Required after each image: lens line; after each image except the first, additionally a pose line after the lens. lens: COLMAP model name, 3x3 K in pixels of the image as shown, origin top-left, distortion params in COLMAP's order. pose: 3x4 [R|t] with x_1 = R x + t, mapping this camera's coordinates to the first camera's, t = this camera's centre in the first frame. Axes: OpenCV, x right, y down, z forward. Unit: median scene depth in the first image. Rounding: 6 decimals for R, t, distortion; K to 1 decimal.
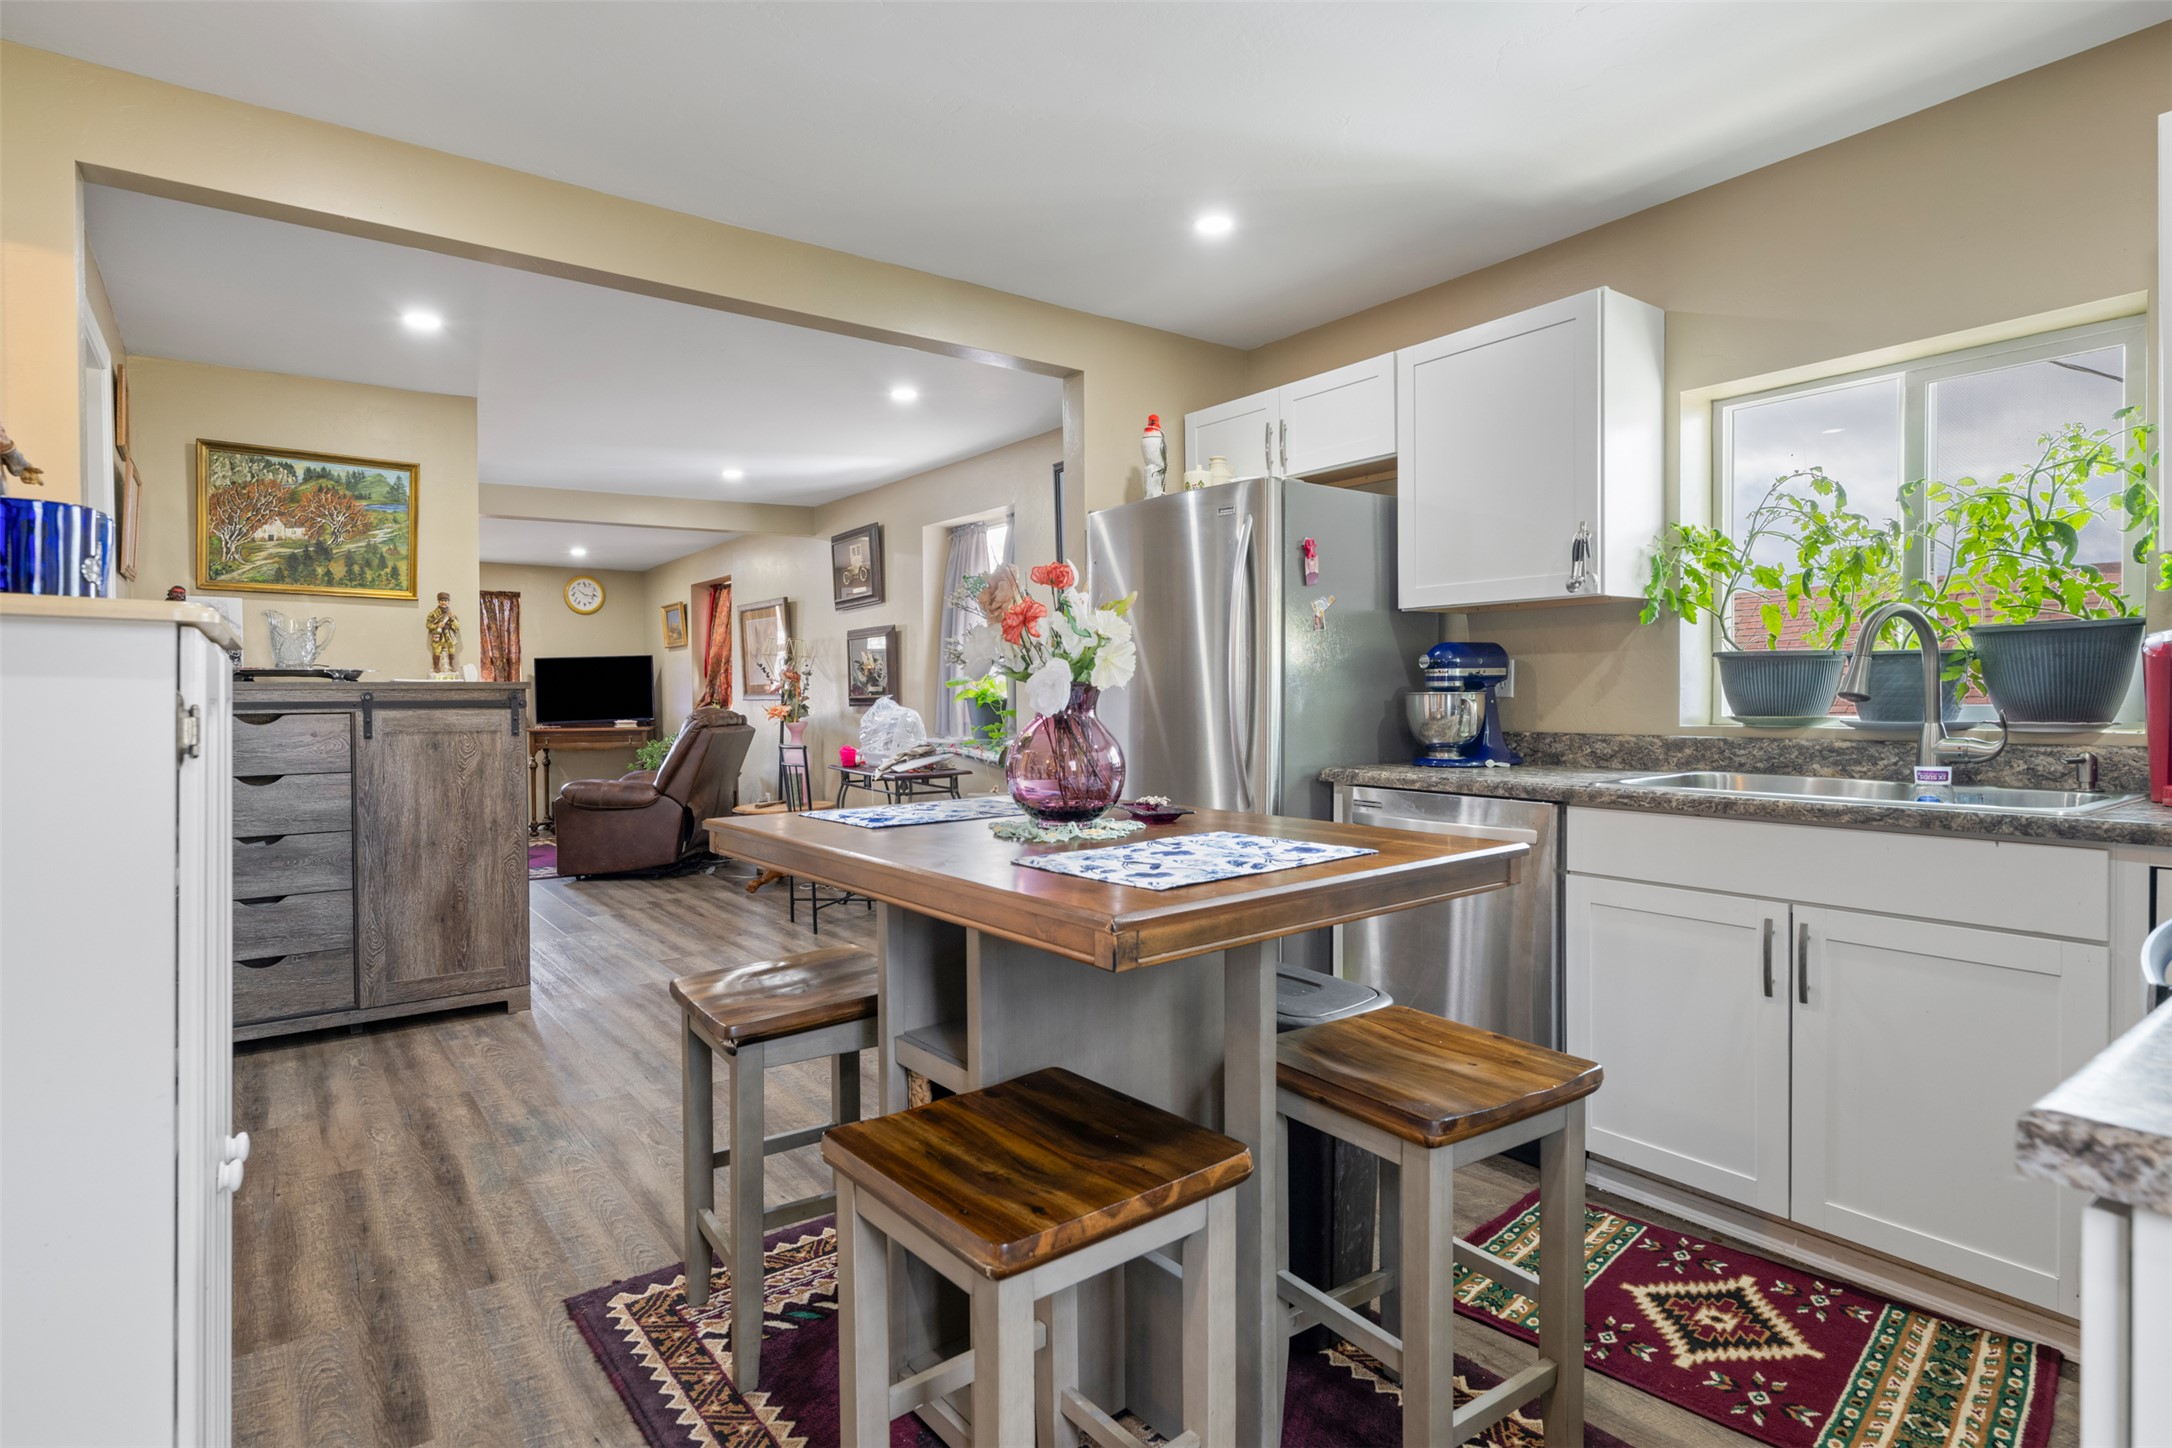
lens RADIAL K [[1101.7, 0, 1063.7], [0, 1101.7, 706.3], [0, 0, 1]] dist [-0.010640, 0.004064]
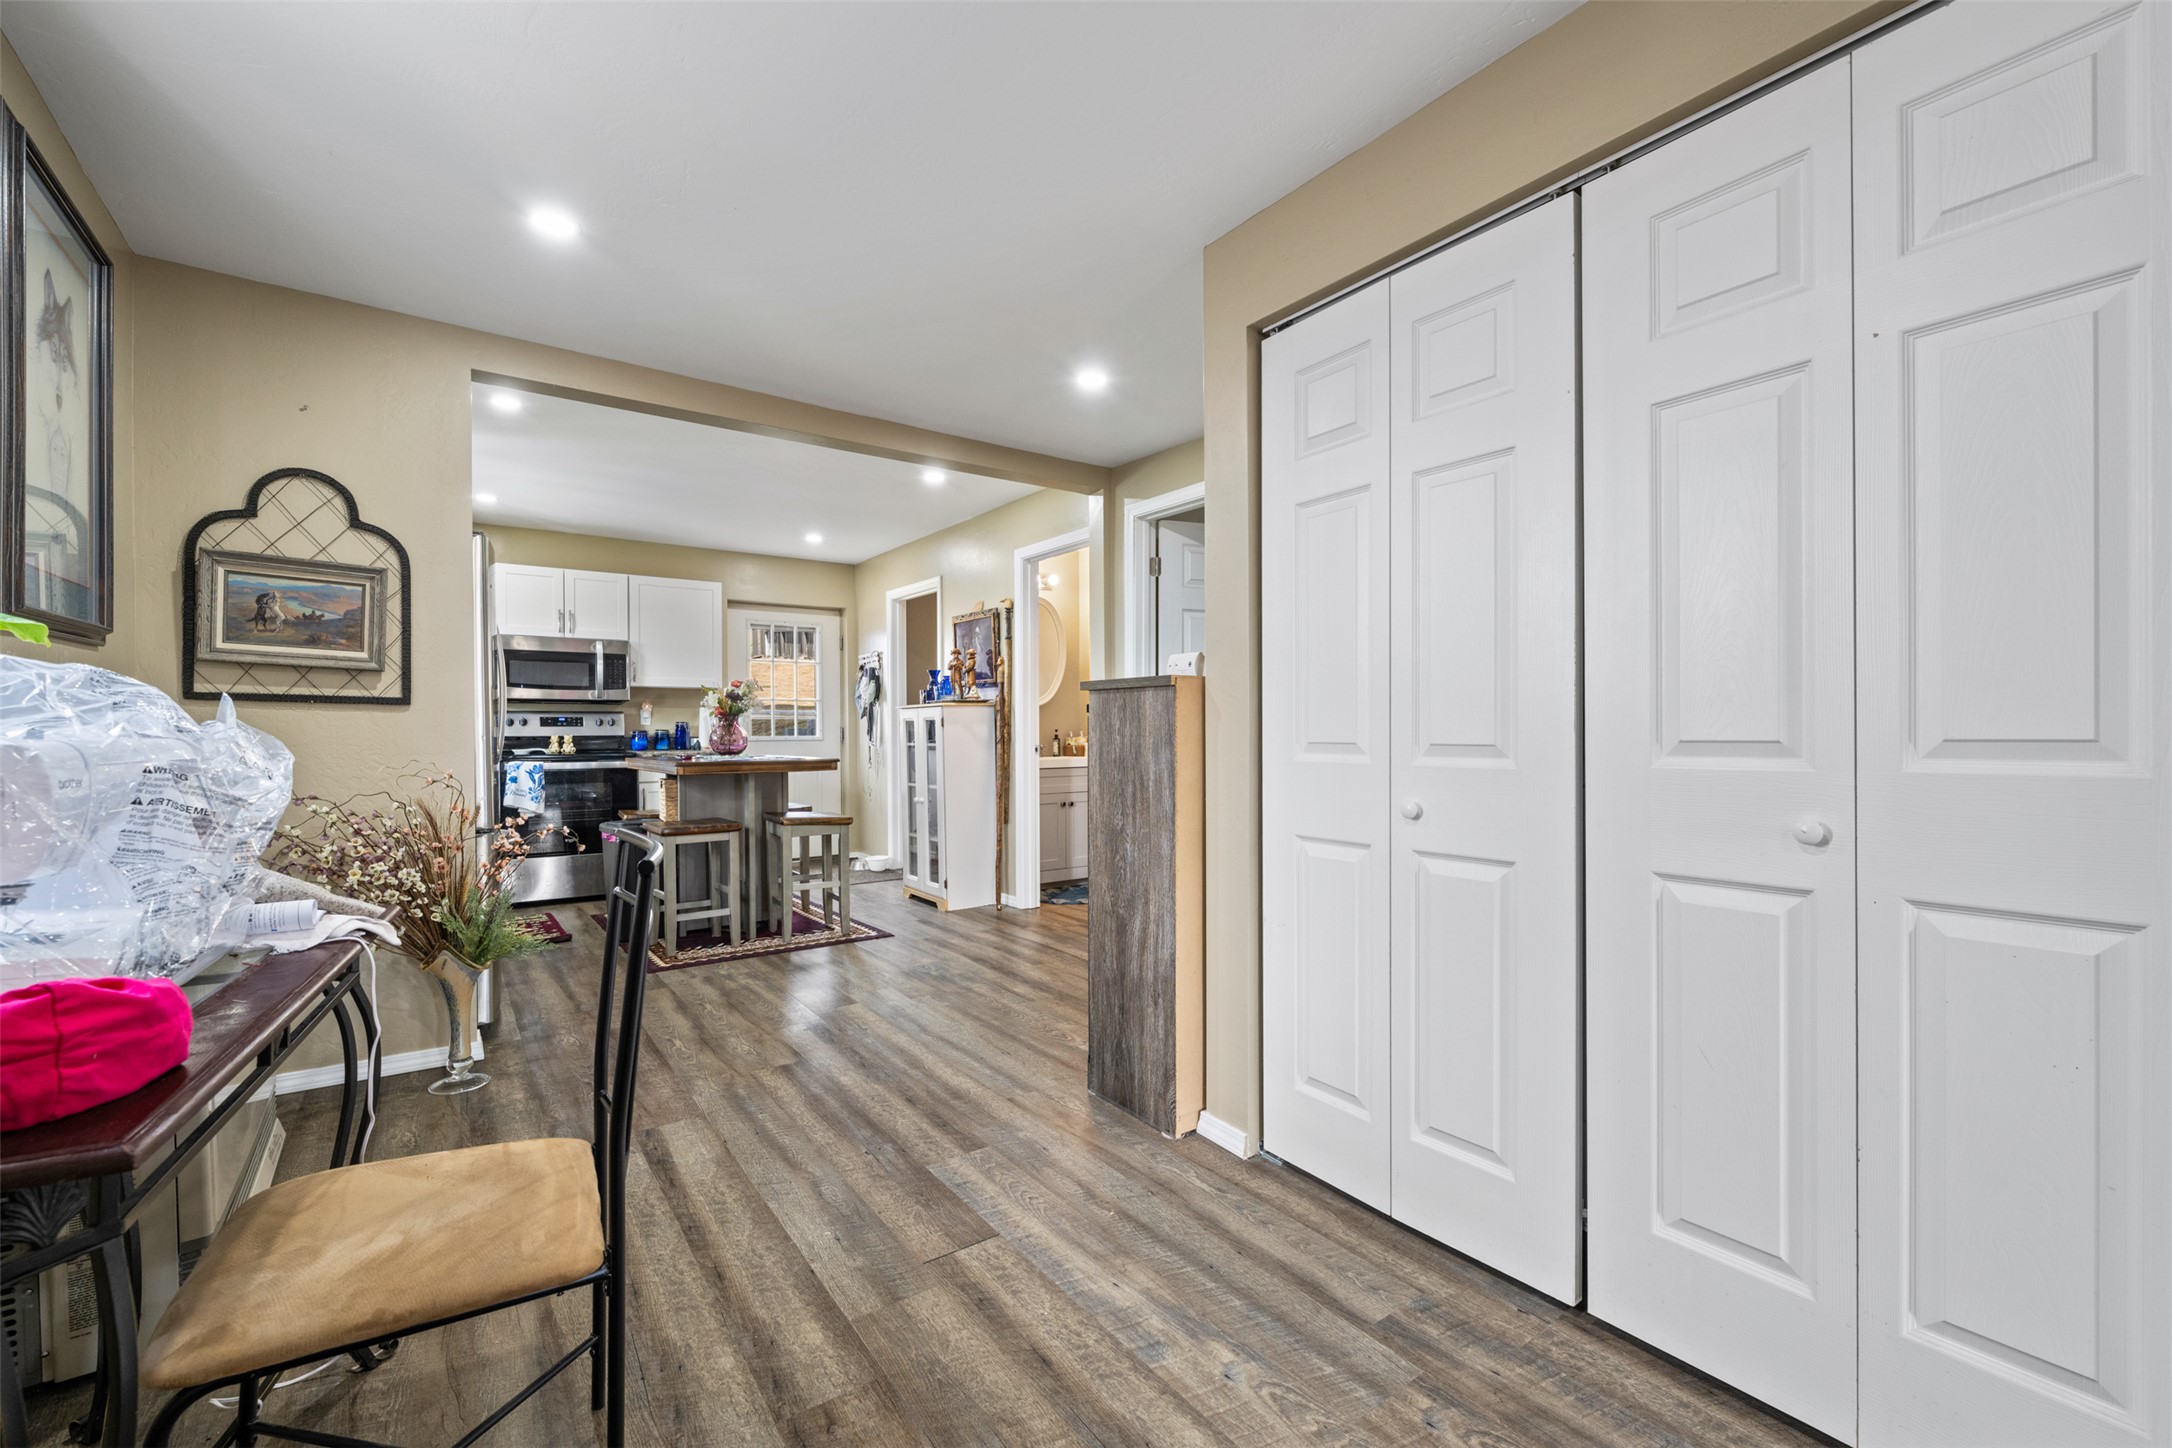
lens RADIAL K [[872.1, 0, 1086.0], [0, 872.1, 749.1], [0, 0, 1]] dist [-0.003541, 0.000884]
pose [[-0.999915, 0.012582, 0.003468, -0.644542], [0.012682, 0.999448, 0.030715, 0.009734], [-0.003079, 0.030756, -0.999522, 2.152311]]
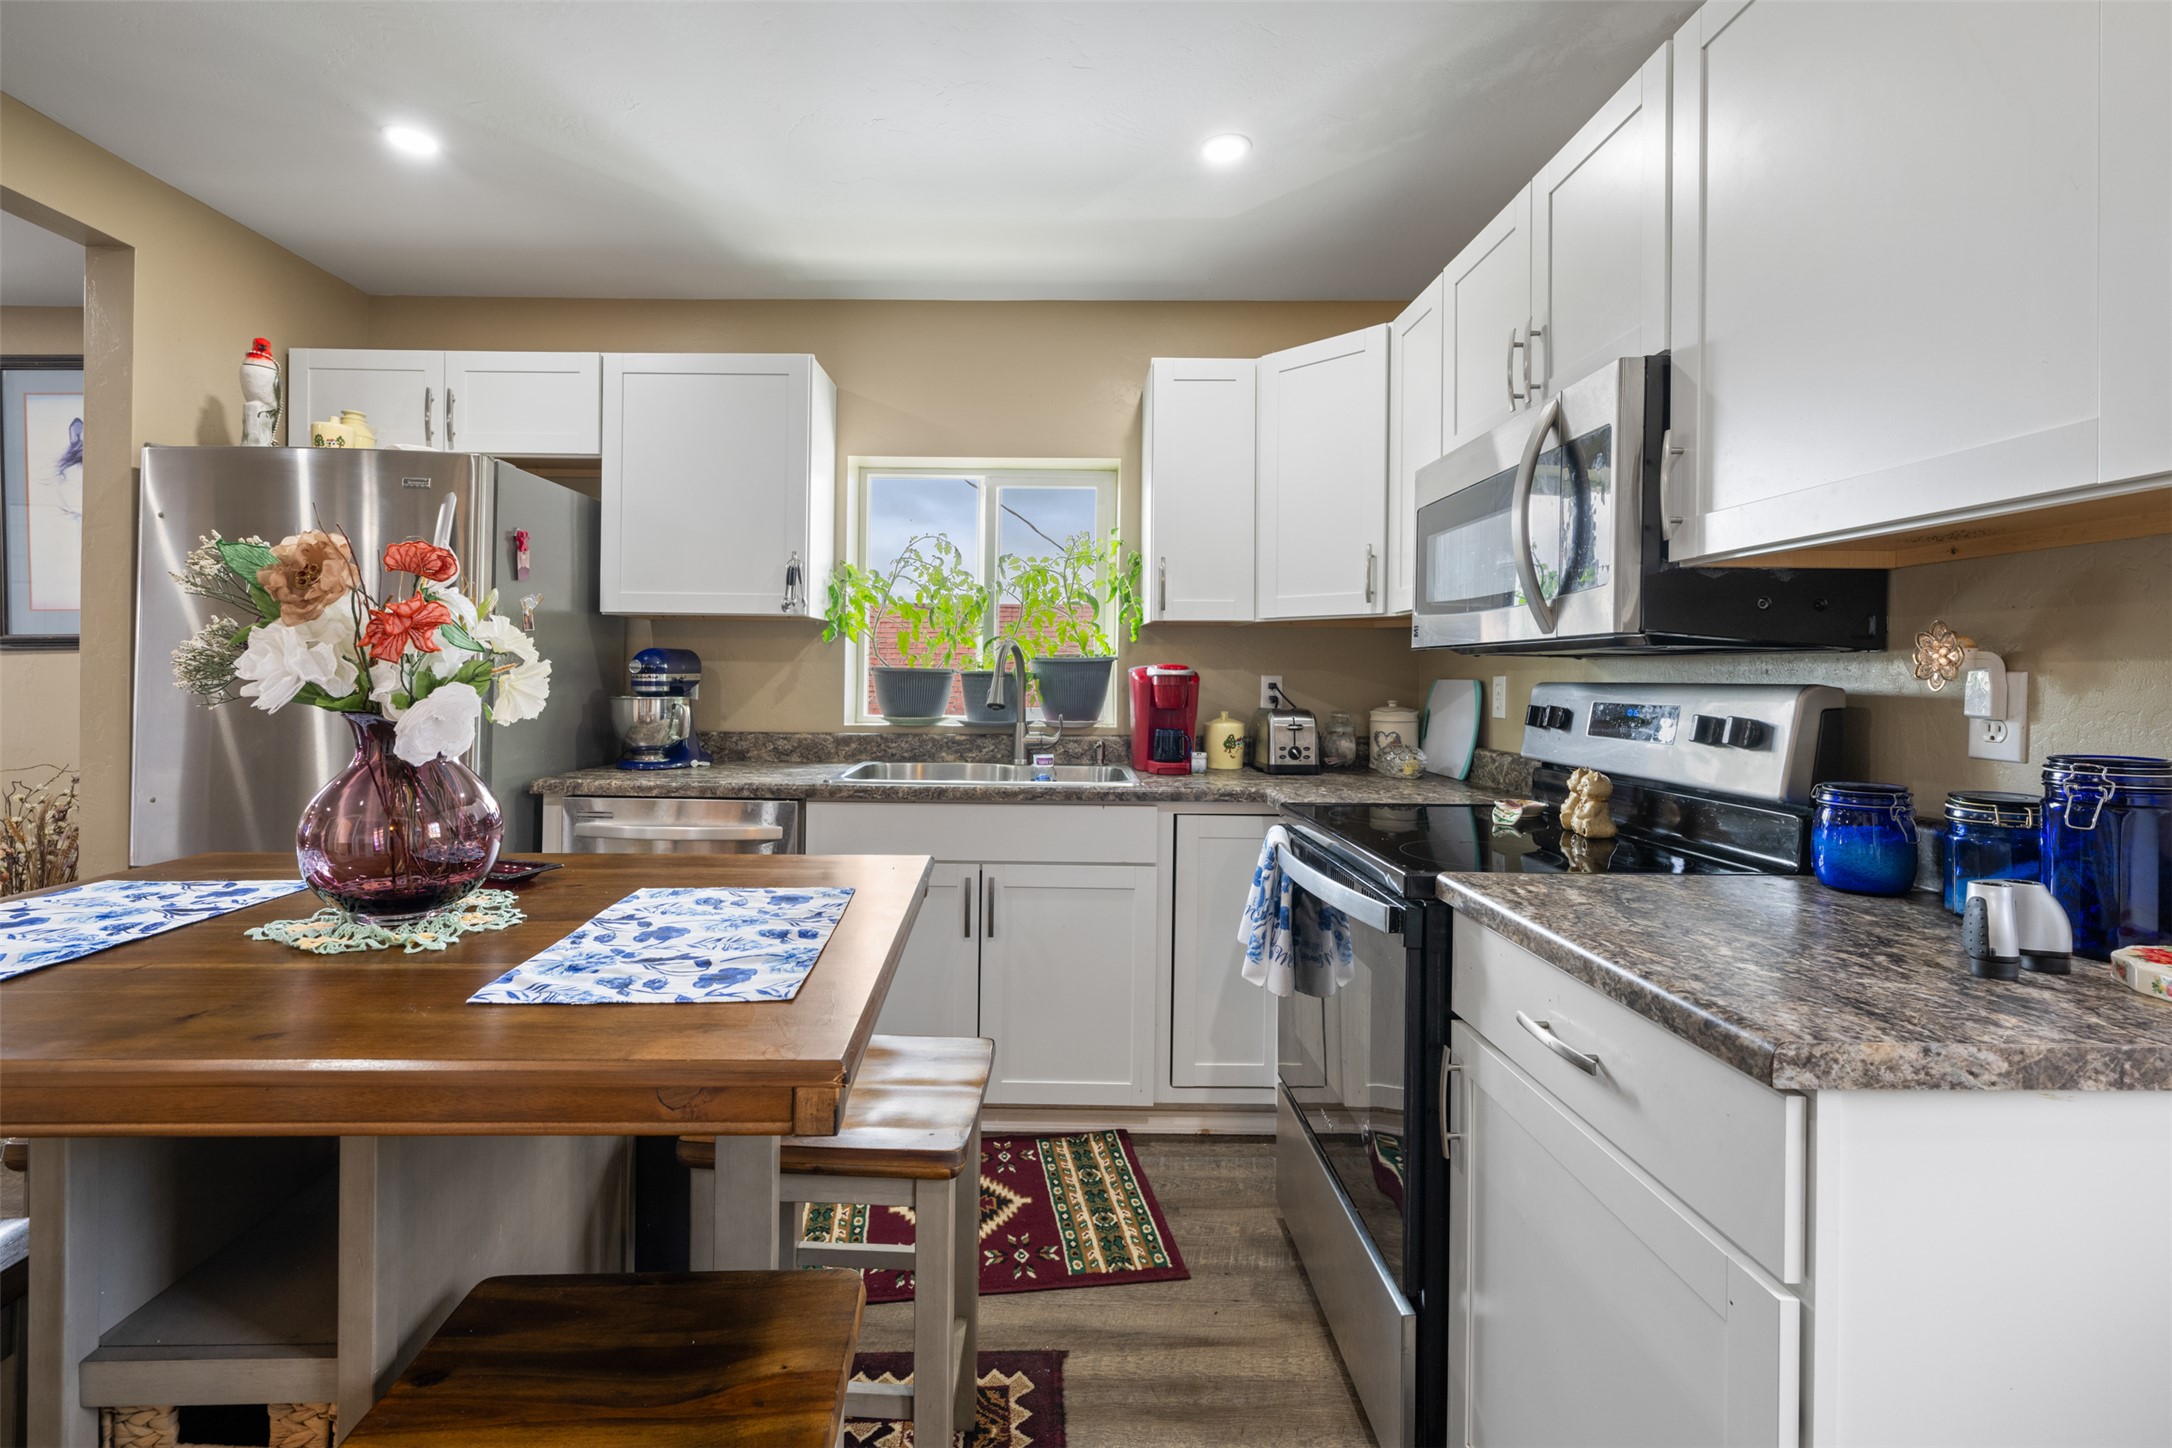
lens RADIAL K [[926.6, 0, 1055.6], [0, 926.6, 674.4], [0, 0, 1]] dist [-0.002848, -0.000674]
pose [[0.583904, 0.016842, 0.811648, -0.139020], [-0.007166, 0.999853, -0.015592, -0.022903], [-0.811791, 0.003289, 0.583939, 0.186236]]
